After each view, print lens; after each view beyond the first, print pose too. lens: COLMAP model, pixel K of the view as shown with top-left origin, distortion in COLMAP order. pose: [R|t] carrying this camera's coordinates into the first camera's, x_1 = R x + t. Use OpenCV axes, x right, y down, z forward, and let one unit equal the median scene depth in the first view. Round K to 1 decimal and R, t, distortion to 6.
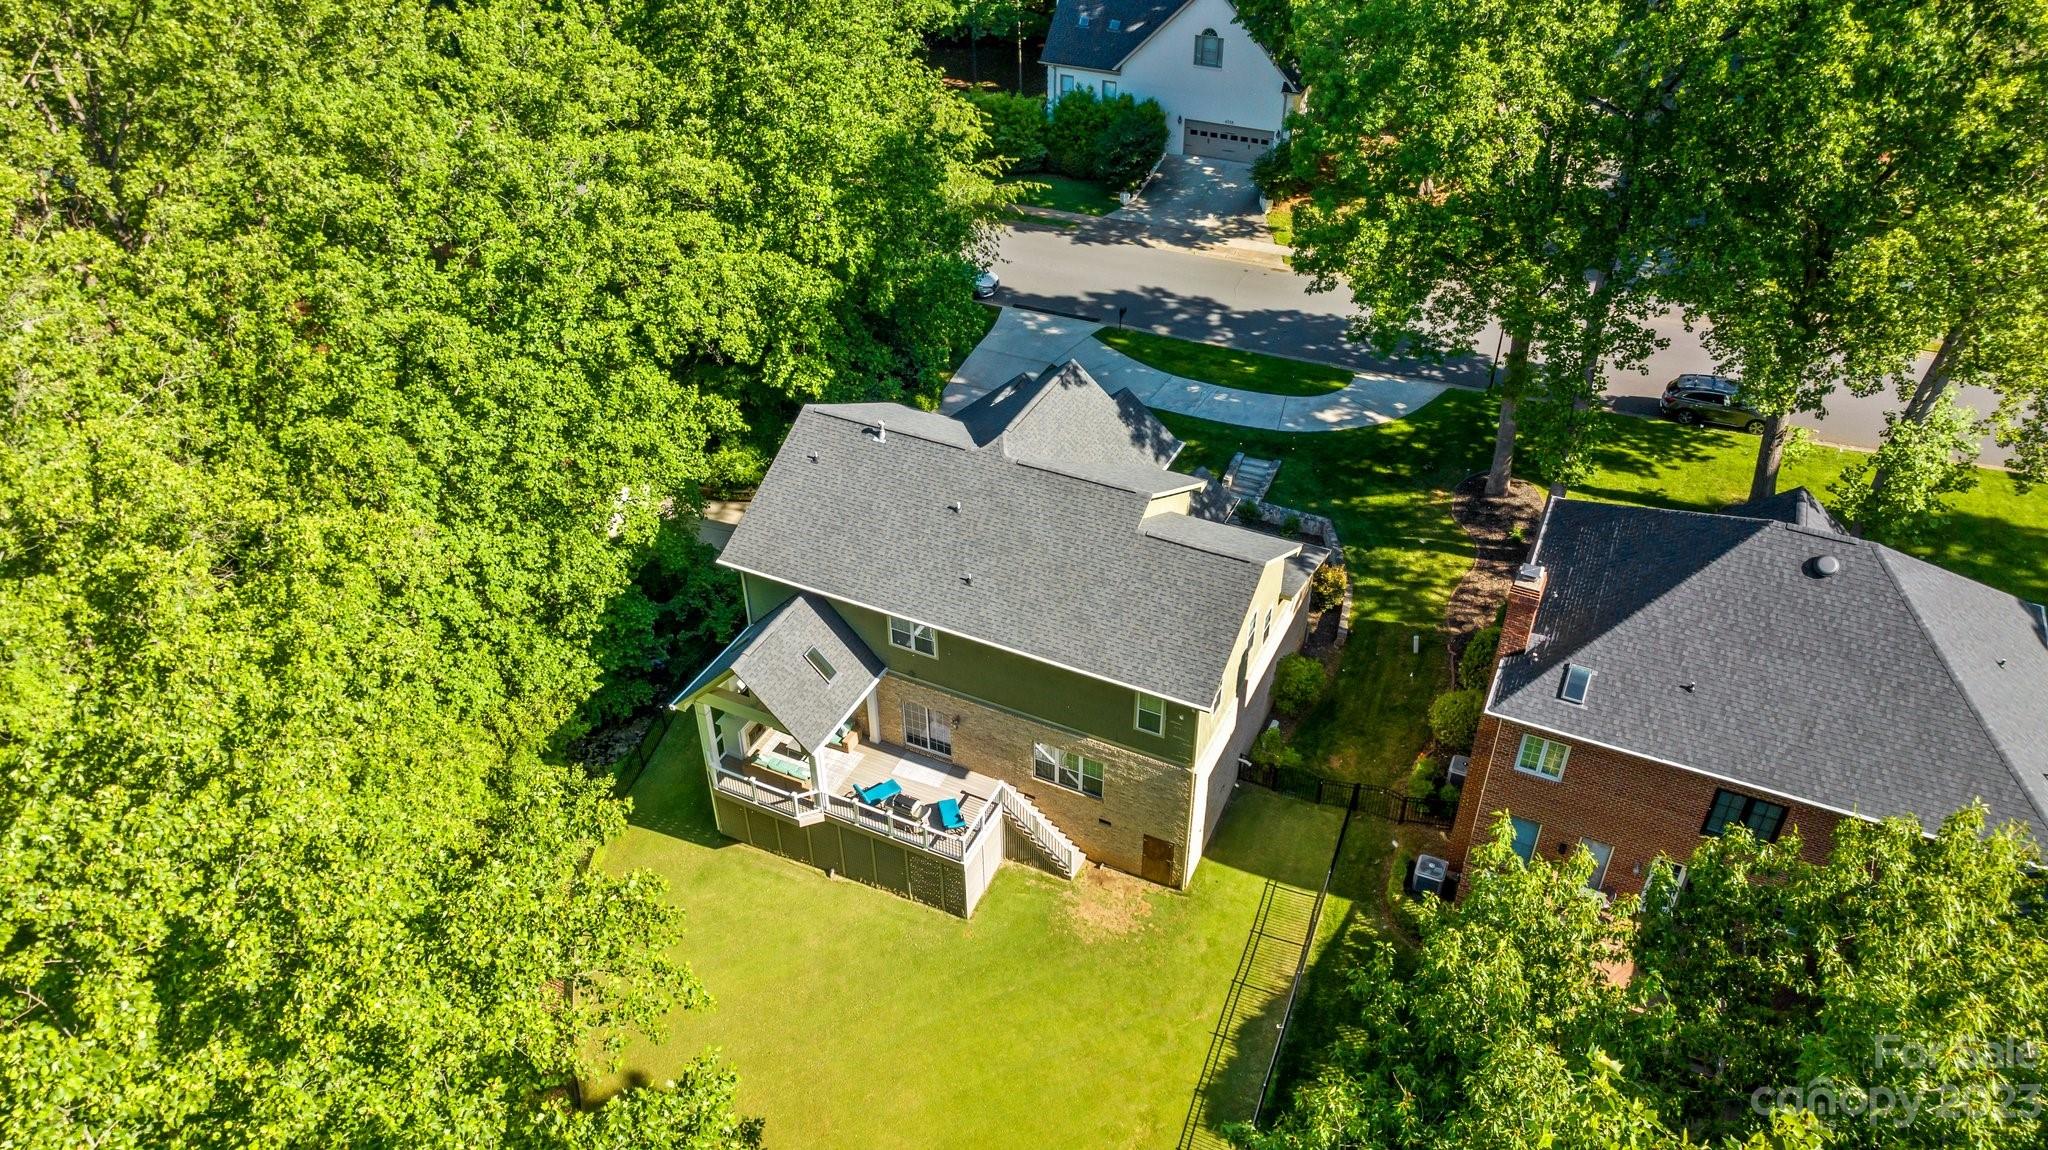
lens RADIAL K [[1455.4, 0, 1020.9], [0, 1455.4, 574.3], [0, 0, 1]] dist [0.002328, 0.000143]
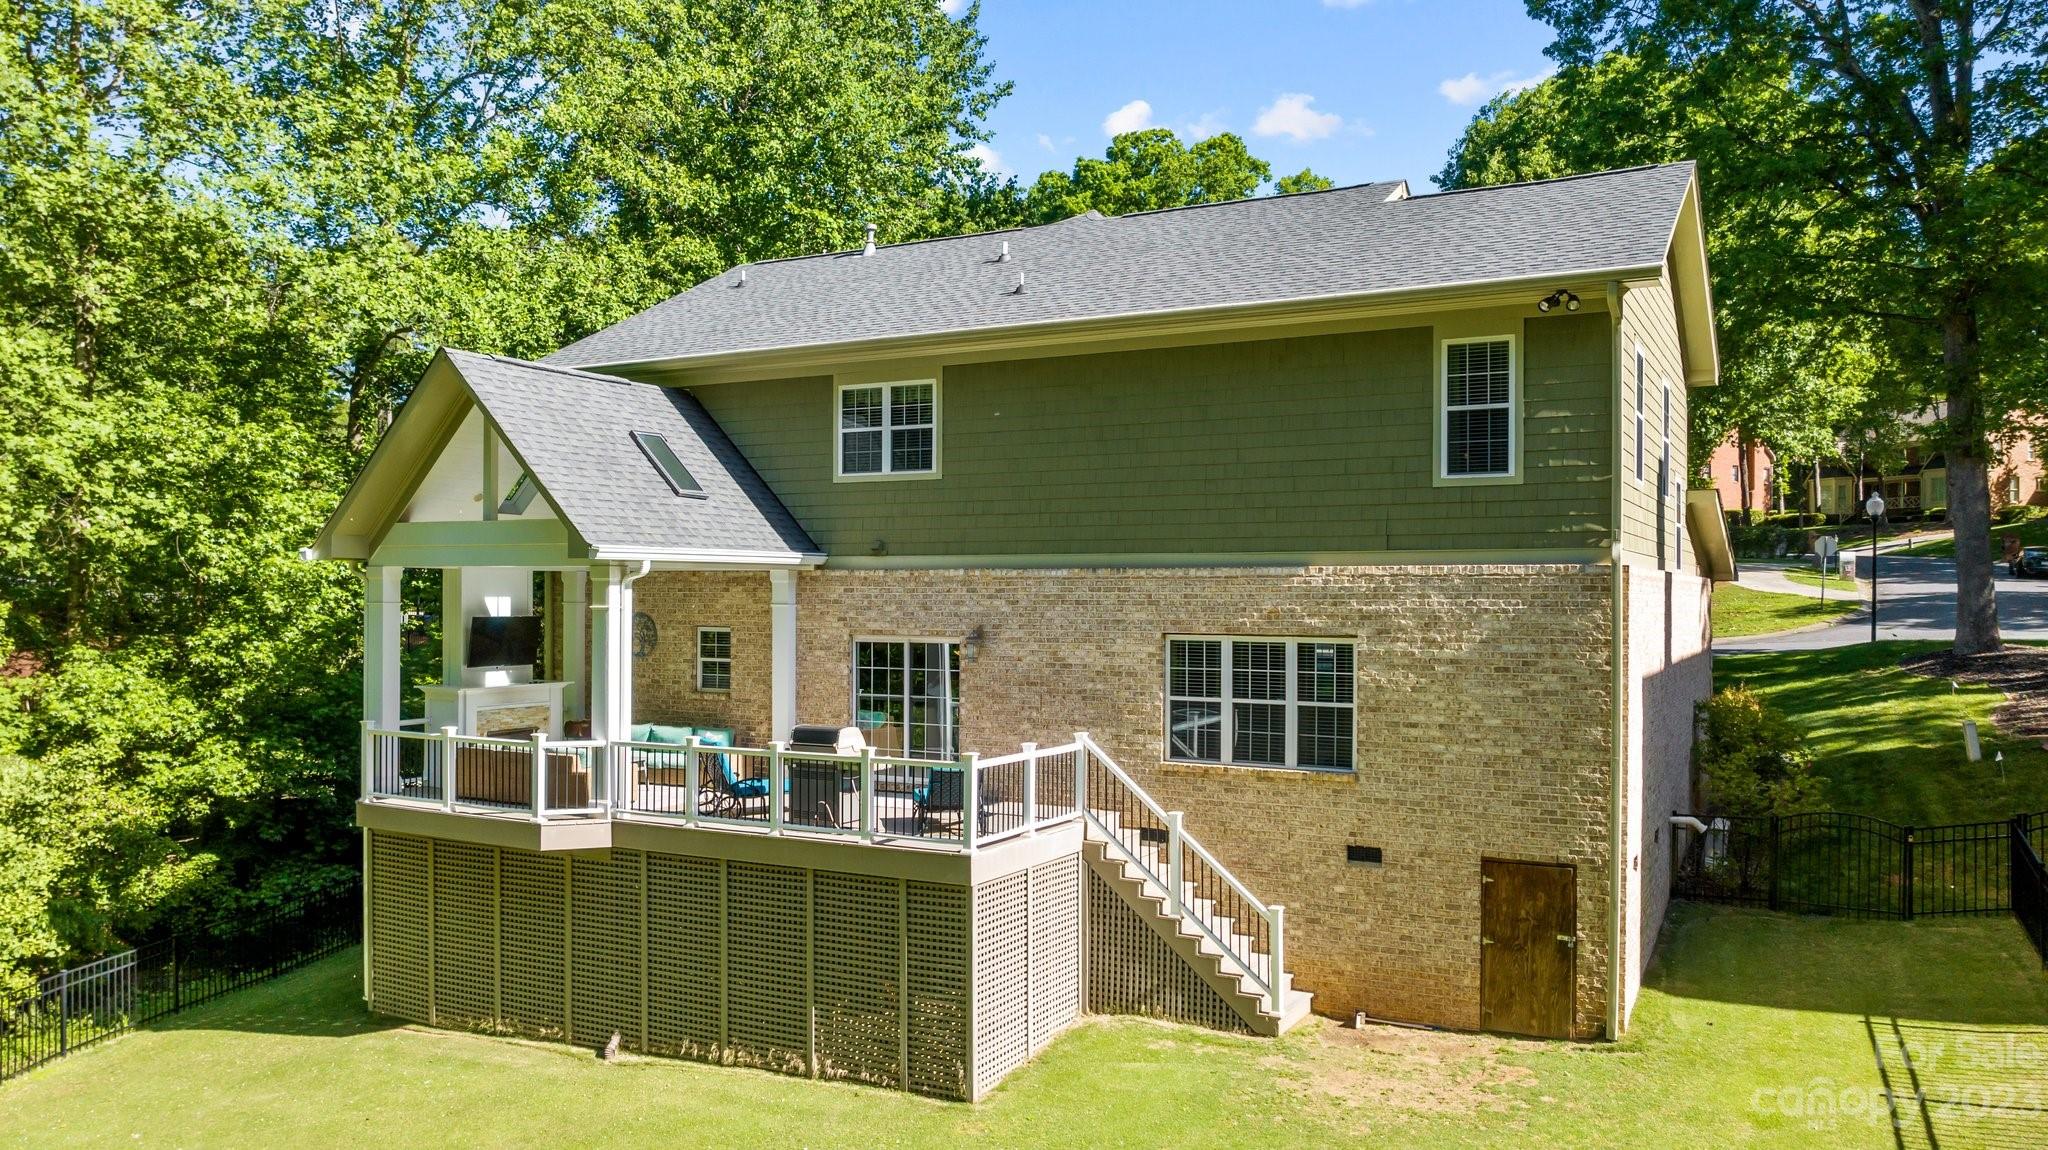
lens RADIAL K [[1455.4, 0, 1032.8], [0, 1455.4, 580.7], [0, 0, 1]] dist [0.002328, 0.000143]
pose [[0.998830, 0.012442, -0.046741, -0.008784], [-0.037715, 0.805371, -0.591570, 0.330314], [0.030283, 0.592640, 0.804898, 0.654588]]
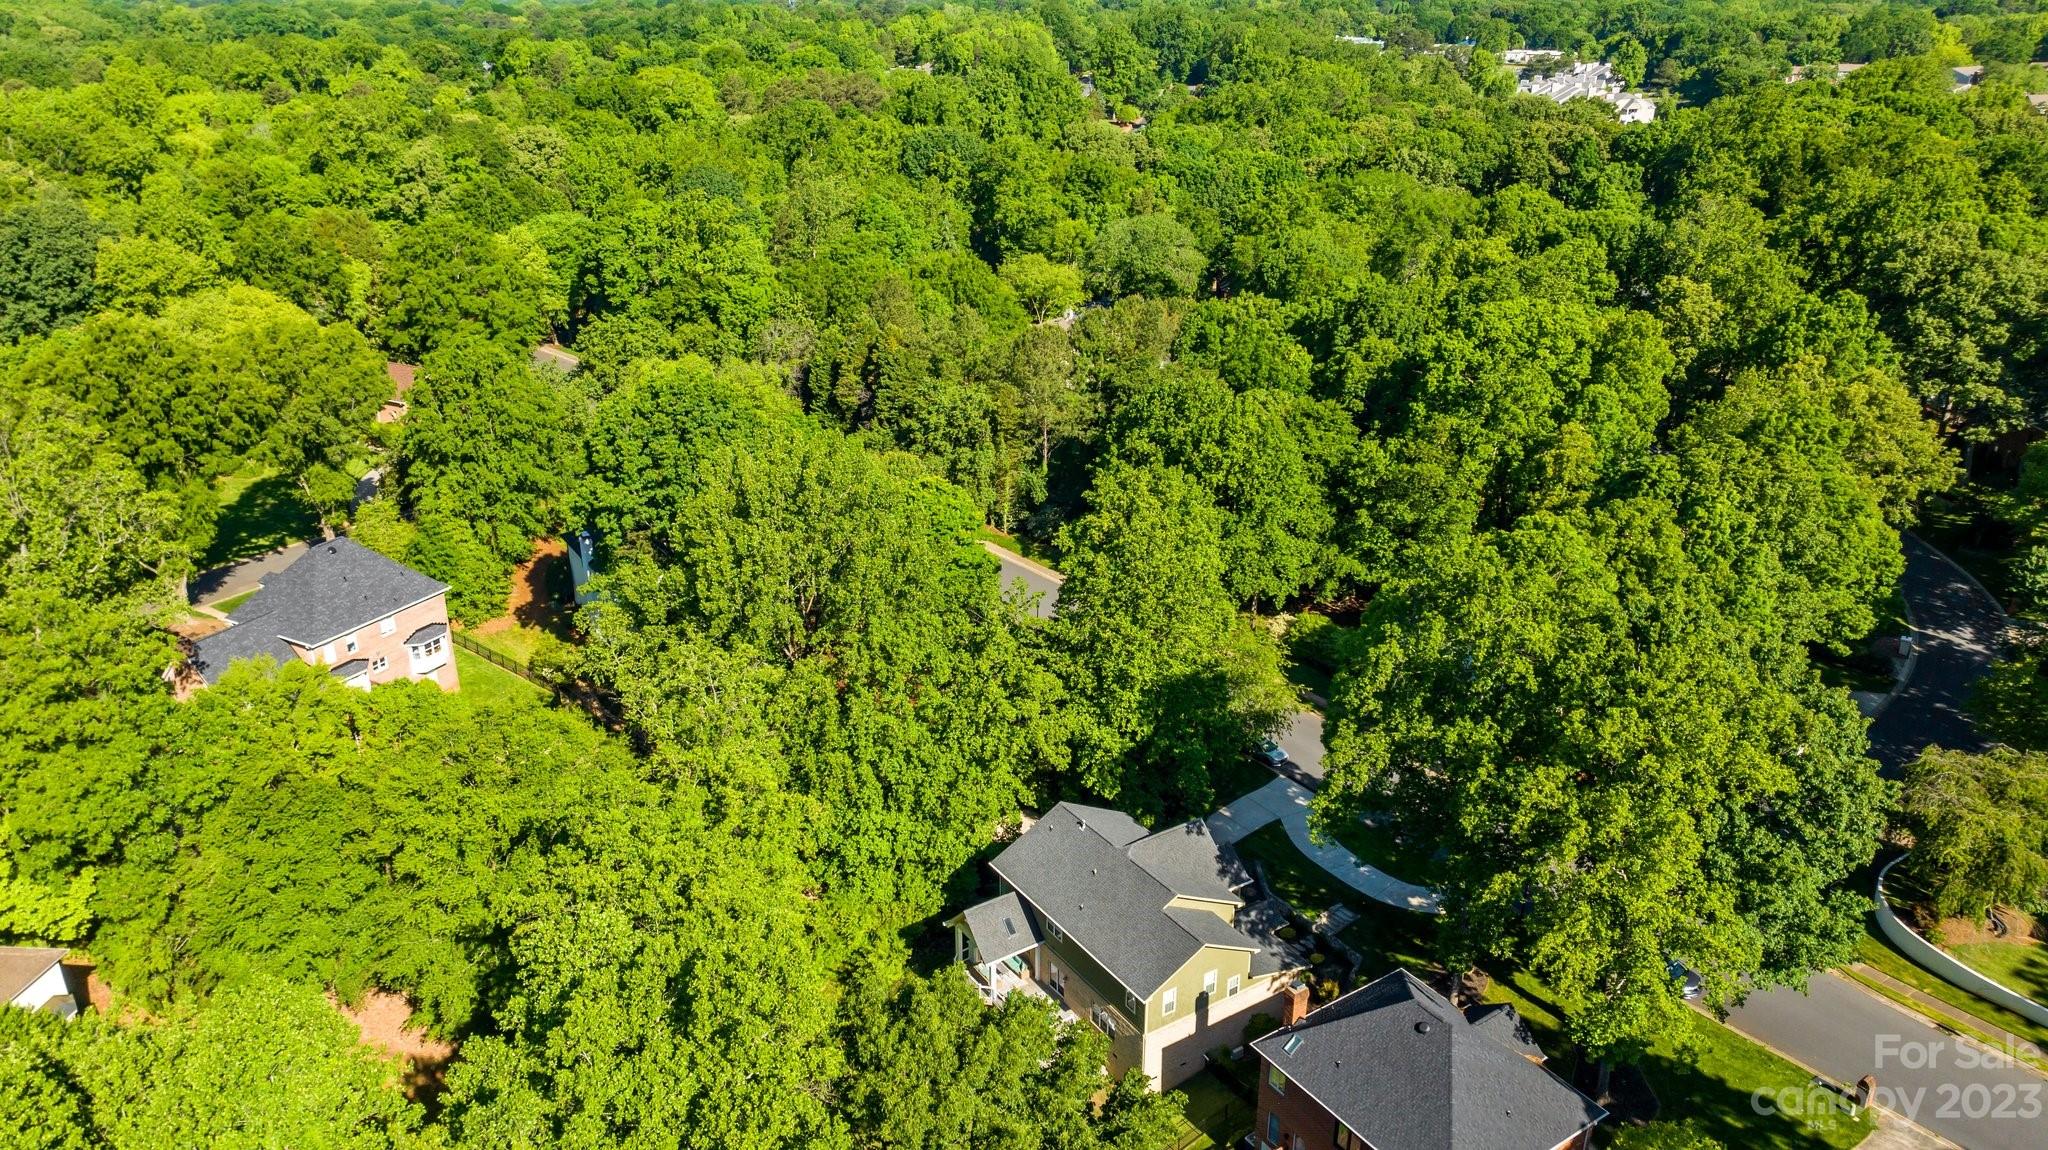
lens RADIAL K [[1455.4, 0, 1021.4], [0, 1455.4, 575.5], [0, 0, 1]] dist [0.002328, 0.000143]
pose [[0.871363, 0.215256, -0.440898, 0.670546], [-0.311655, 0.936877, -0.158530, -0.082214], [0.378942, 0.275546, 0.883446, -0.948085]]
